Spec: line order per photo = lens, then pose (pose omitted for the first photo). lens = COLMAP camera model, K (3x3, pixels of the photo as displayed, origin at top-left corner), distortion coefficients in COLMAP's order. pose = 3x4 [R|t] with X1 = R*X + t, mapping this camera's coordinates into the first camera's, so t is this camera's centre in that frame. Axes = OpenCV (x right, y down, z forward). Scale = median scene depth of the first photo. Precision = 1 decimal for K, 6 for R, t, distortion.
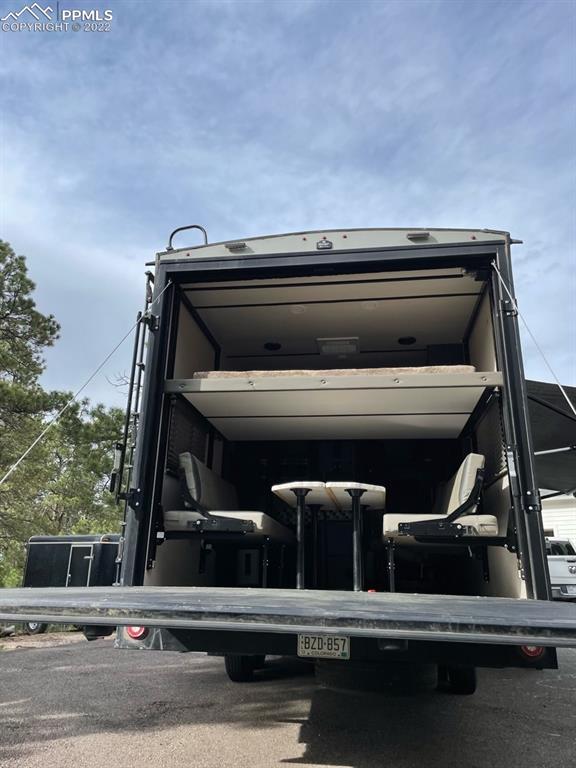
lens RADIAL K [[595.8, 0, 286.7], [0, 595.8, 383.0], [0, 0, 1]] dist [0.003328, -0.003593]
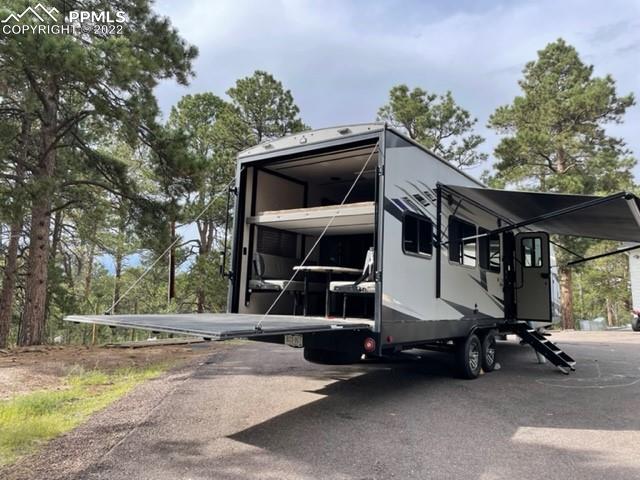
lens RADIAL K [[496.5, 0, 321.5], [0, 496.5, 239.4], [0, 0, 1]] dist [0.003328, -0.003593]
pose [[0.886274, -0.048730, -0.460590, 0.852020], [0.131534, 0.979986, 0.149417, -0.160619], [0.444091, -0.193008, 0.874946, -0.416803]]
